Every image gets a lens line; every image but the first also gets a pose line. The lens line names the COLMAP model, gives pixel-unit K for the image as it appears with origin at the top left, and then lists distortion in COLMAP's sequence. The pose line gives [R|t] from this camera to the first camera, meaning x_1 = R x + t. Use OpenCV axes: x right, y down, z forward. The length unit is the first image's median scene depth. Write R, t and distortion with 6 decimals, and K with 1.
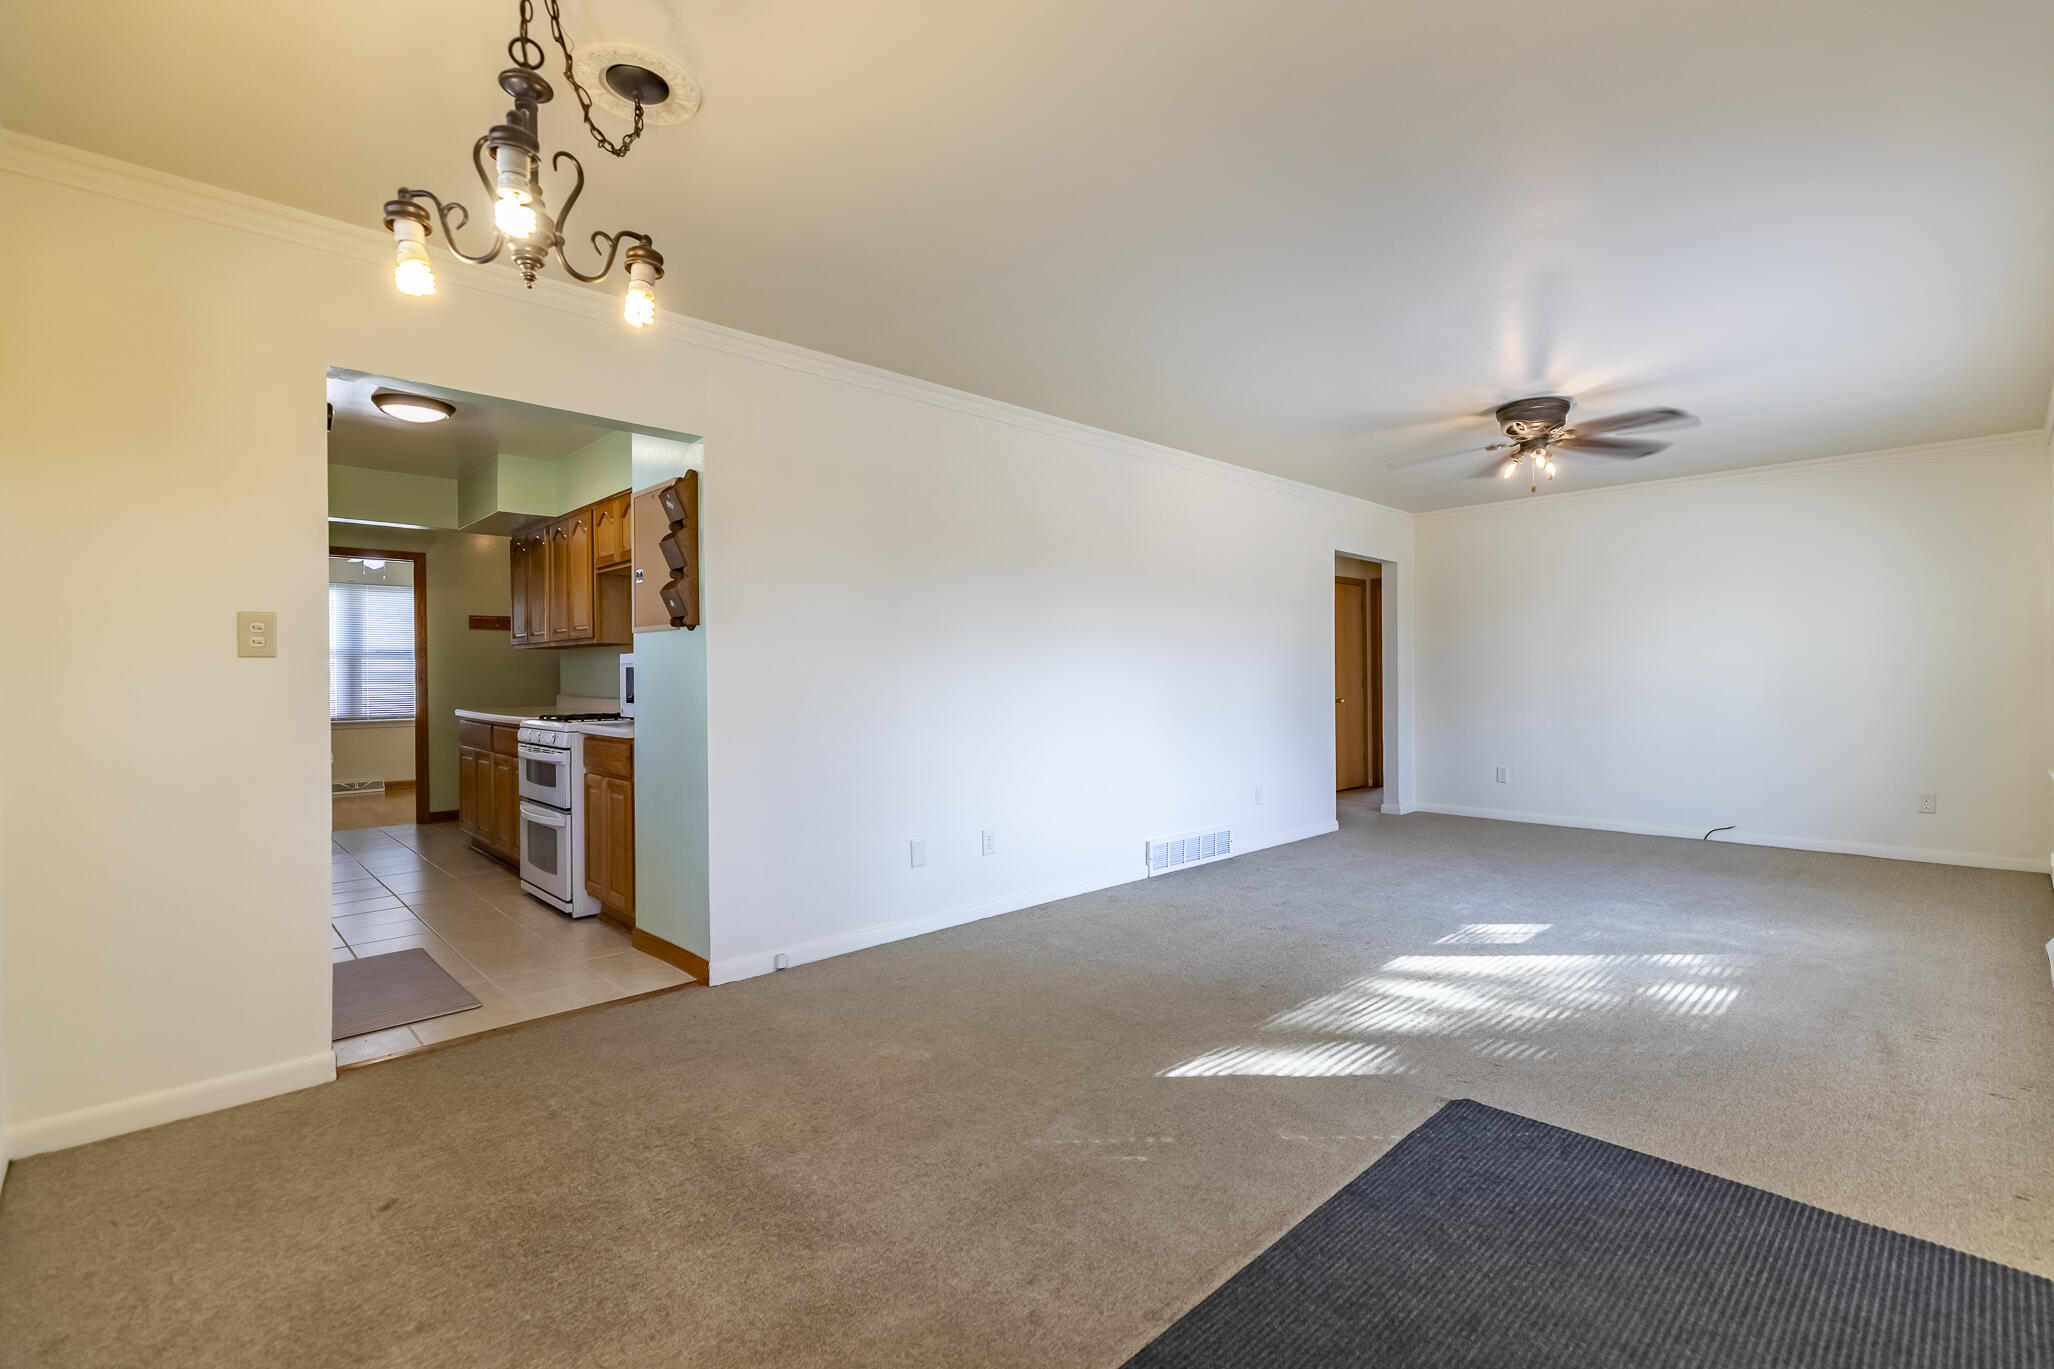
lens RADIAL K [[927.6, 0, 1019.1], [0, 927.6, 674.7], [0, 0, 1]] dist [0.004304, 0.000138]
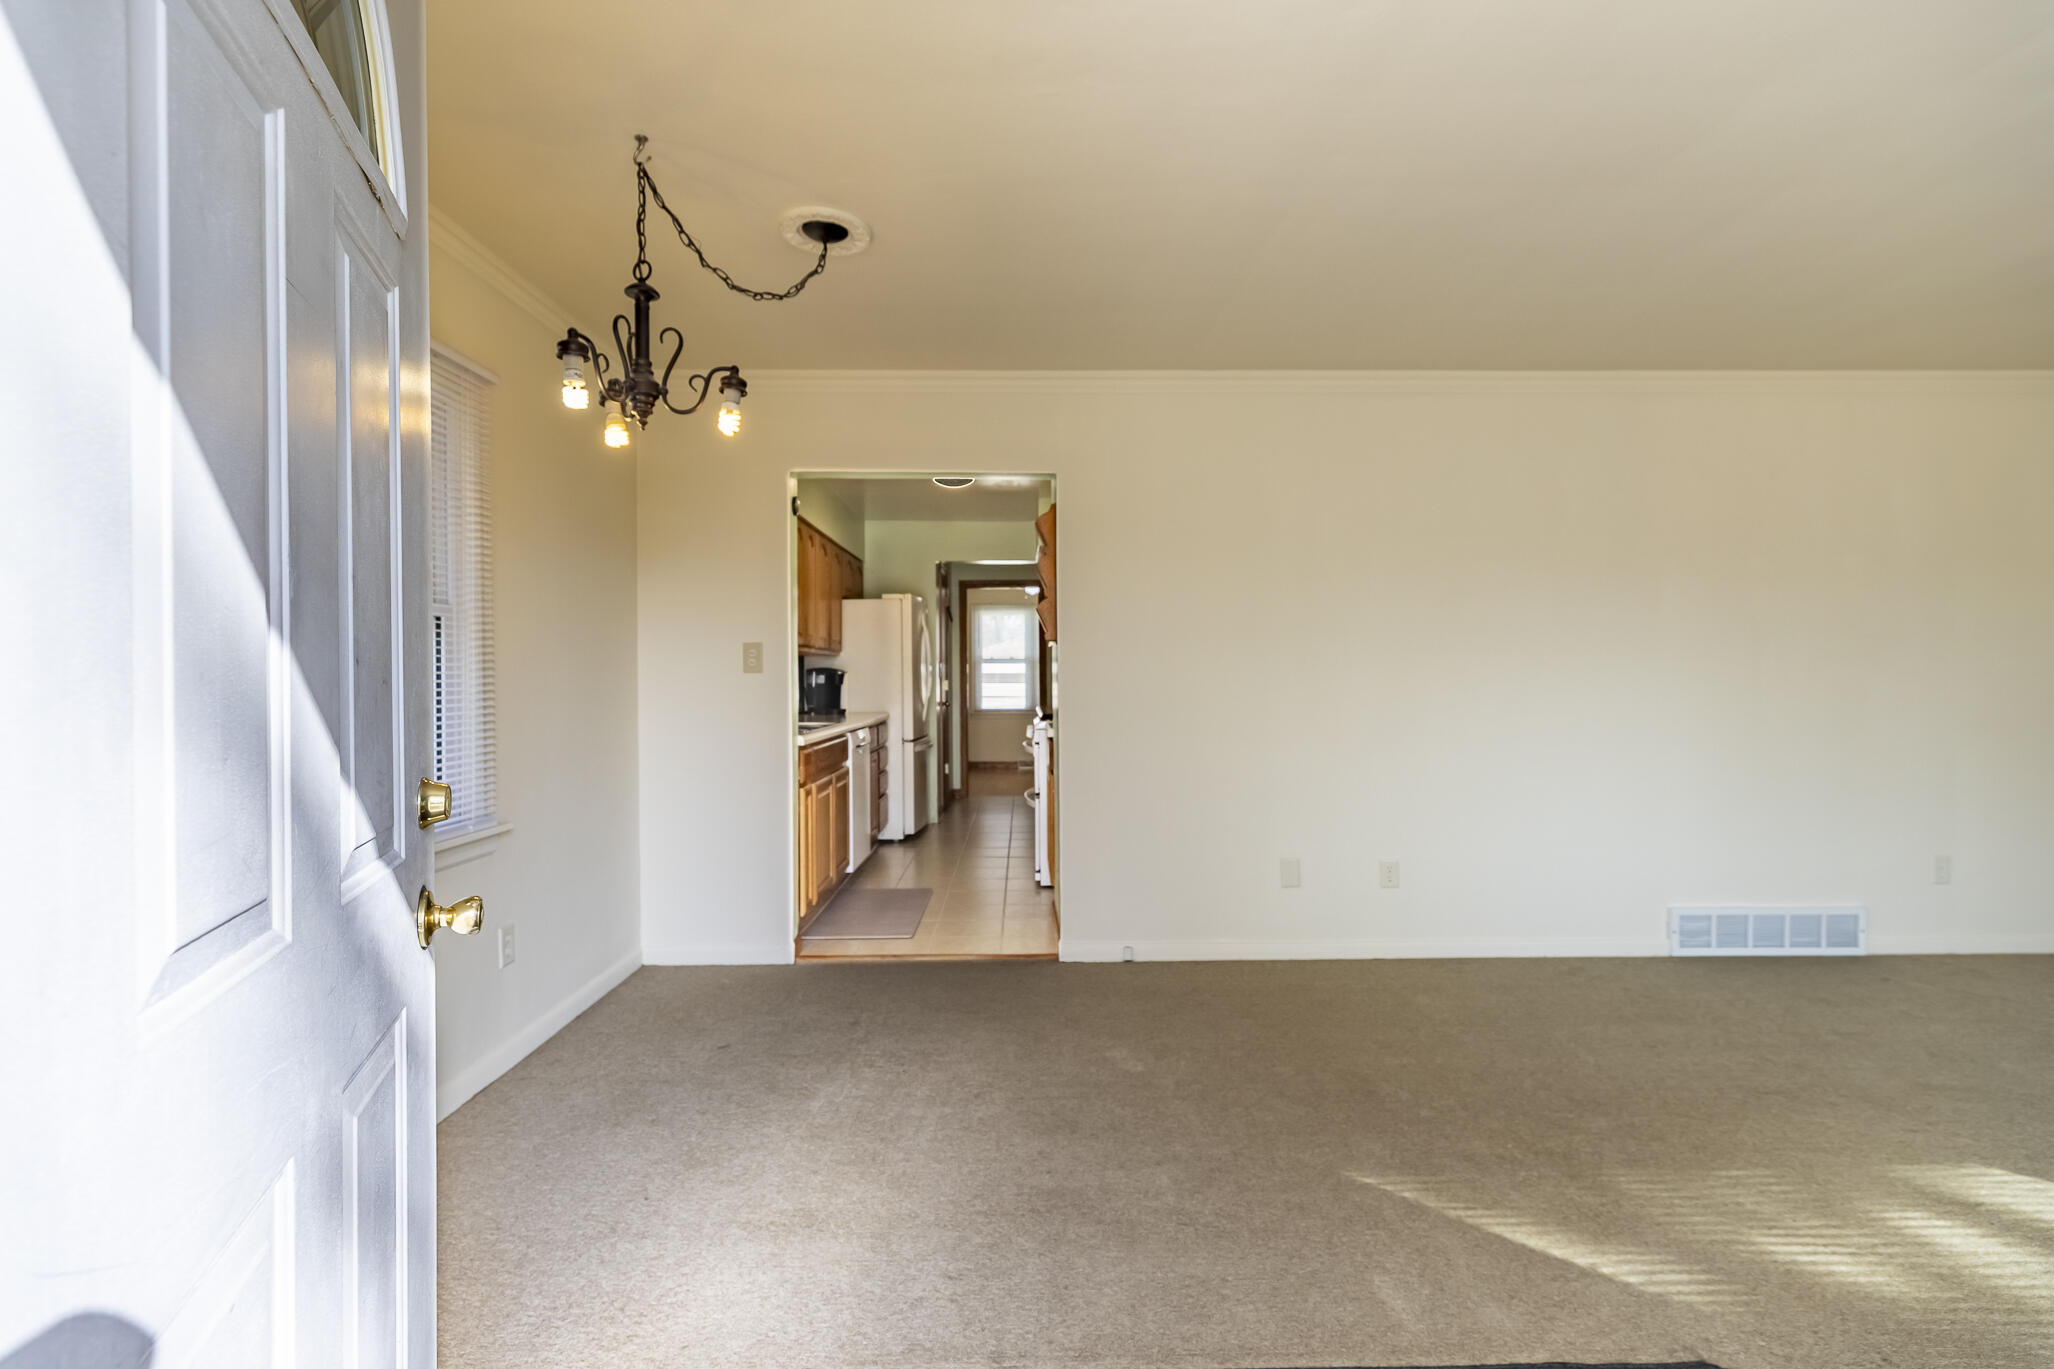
lens RADIAL K [[927.6, 0, 1024.2], [0, 927.6, 671.5], [0, 0, 1]] dist [0.004304, 0.000138]
pose [[0.728302, -0.000724, -0.685256, 0.322130], [0.001074, 0.999999, 0.000085, -0.011873], [0.685255, -0.000798, 0.728303, 0.120407]]
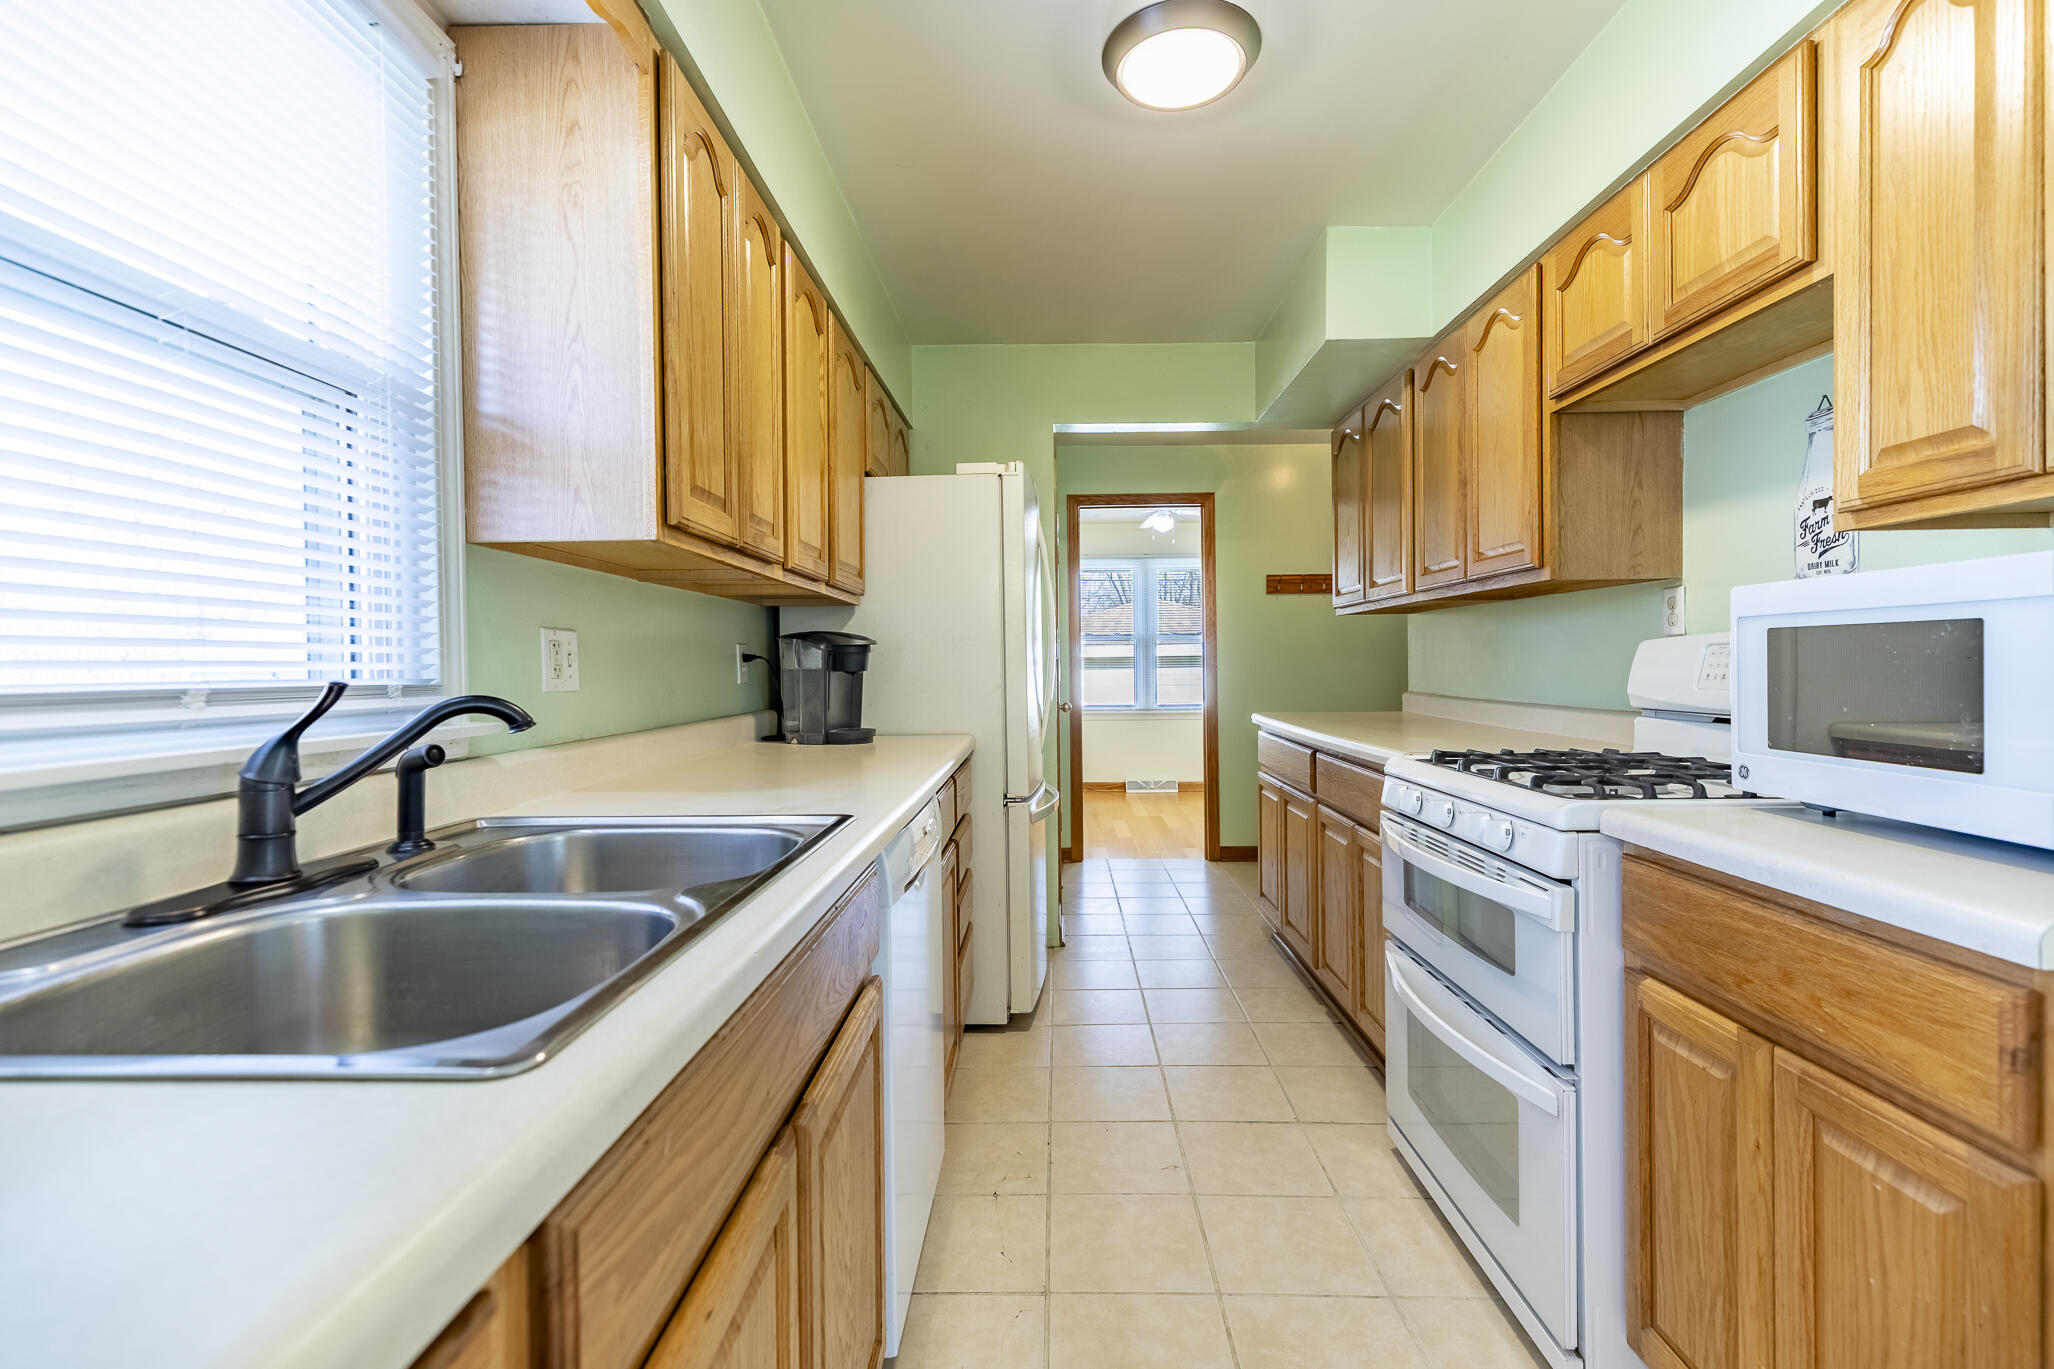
lens RADIAL K [[927.6, 0, 1041.1], [0, 927.6, 670.1], [0, 0, 1]] dist [0.004304, 0.000138]
pose [[0.723794, 0.004921, -0.689998, -0.389790], [0.003229, 0.999939, 0.010519, 0.001536], [0.690008, -0.009841, 0.723734, 0.630599]]
